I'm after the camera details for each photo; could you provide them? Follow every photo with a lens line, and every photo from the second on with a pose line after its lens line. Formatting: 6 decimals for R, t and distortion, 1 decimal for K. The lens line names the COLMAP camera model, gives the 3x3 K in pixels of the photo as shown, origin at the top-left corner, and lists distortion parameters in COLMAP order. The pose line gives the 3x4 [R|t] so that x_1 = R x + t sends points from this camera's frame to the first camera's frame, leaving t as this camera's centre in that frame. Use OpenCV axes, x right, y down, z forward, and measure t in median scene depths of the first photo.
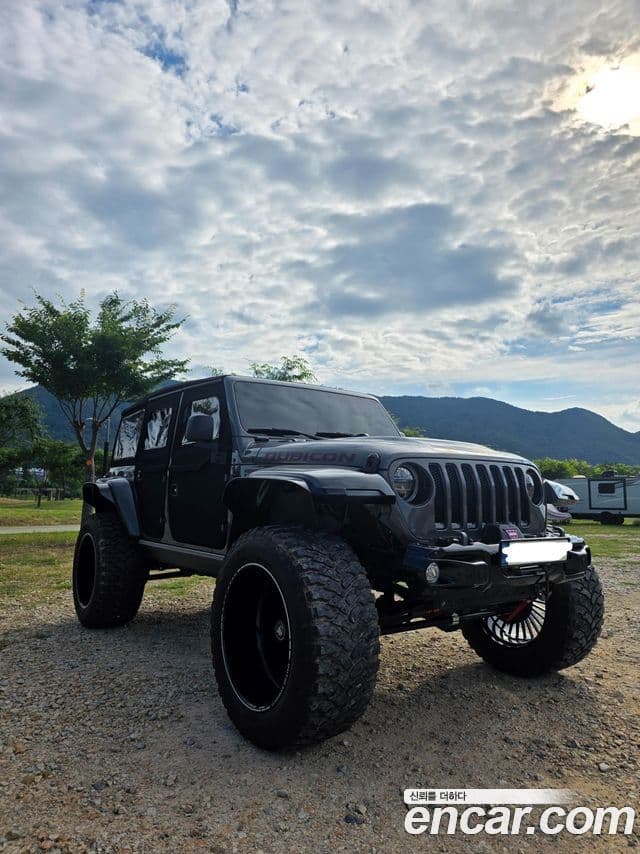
lens RADIAL K [[727.2, 0, 348.6], [0, 727.2, 440.6], [0, 0, 1]] dist [0.081740, -0.003584]
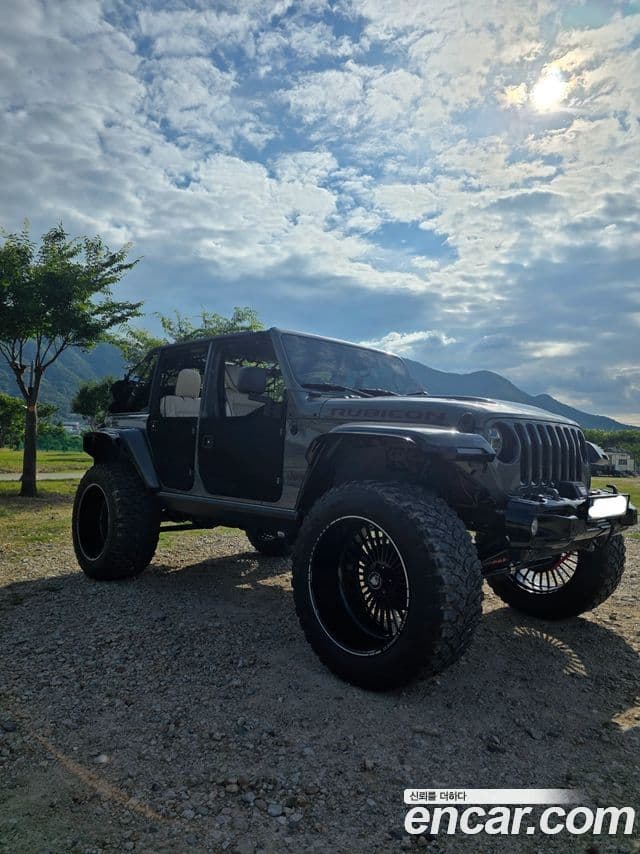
lens RADIAL K [[727.2, 0, 348.6], [0, 727.2, 440.6], [0, 0, 1]] dist [0.081740, -0.003584]
pose [[0.982367, 0.024338, 0.185371, -0.134242], [-0.035984, 0.997566, 0.059723, 0.000443], [-0.183466, -0.065340, 0.980852, 0.001294]]
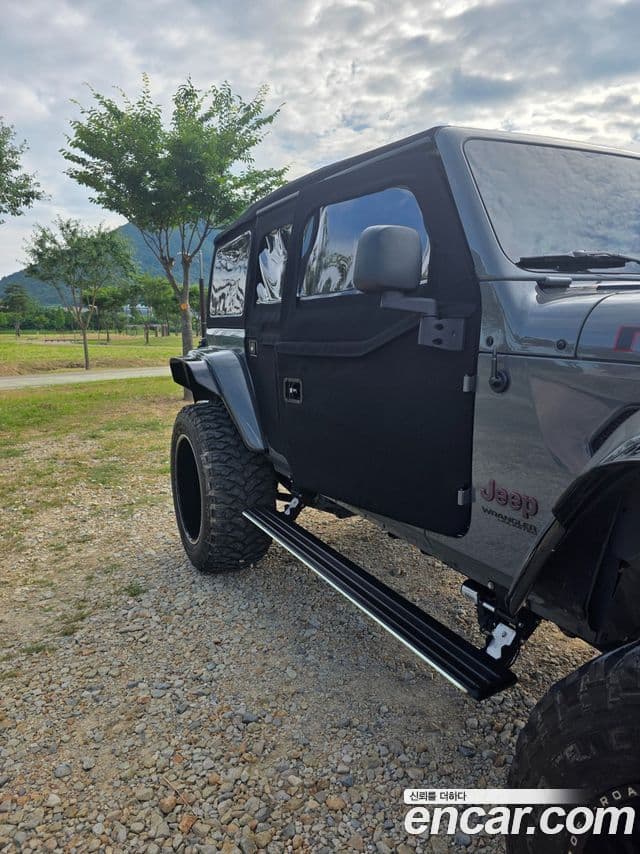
lens RADIAL K [[579.9, 0, 320.0], [0, 579.9, 427.0], [0, 0, 1]] dist [0.097443, -0.090023]
pose [[0.990469, -0.013834, -0.137039, -0.105457], [0.050412, 0.962316, 0.267220, -0.009219], [0.128178, -0.271582, 0.953841, 0.337042]]
